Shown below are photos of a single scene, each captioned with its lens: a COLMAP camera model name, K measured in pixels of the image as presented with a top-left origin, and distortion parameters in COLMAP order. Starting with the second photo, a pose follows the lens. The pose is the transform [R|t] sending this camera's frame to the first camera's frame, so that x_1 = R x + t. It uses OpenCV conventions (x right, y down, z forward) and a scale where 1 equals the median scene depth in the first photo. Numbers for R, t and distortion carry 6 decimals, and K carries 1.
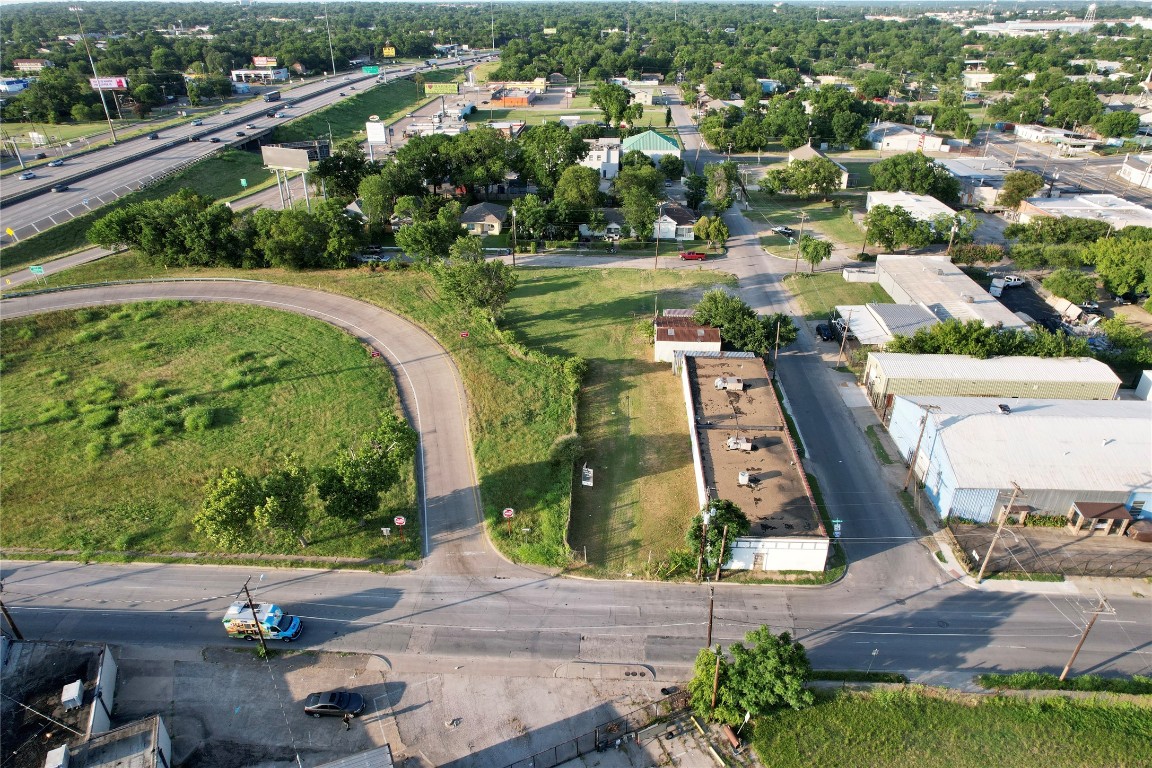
lens RADIAL K [[734.9, 0, 582.8], [0, 734.9, 390.6], [0, 0, 1]] dist [-0.075664, 0.069127]
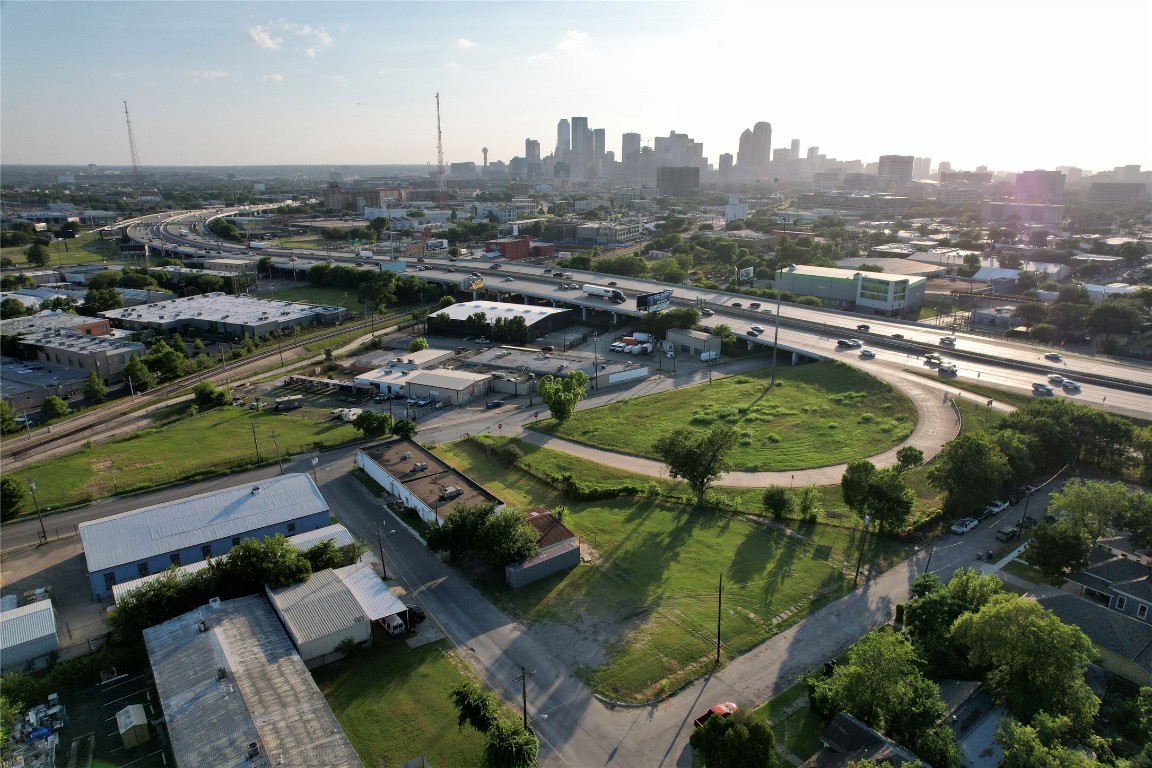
lens RADIAL K [[734.9, 0, 582.8], [0, 734.9, 390.6], [0, 0, 1]] dist [-0.075664, 0.069127]
pose [[-0.769559, 0.188175, -0.610220, 1.001430], [-0.307658, 0.728121, 0.612525, -1.298073], [0.559576, 0.659113, -0.502439, 2.131425]]
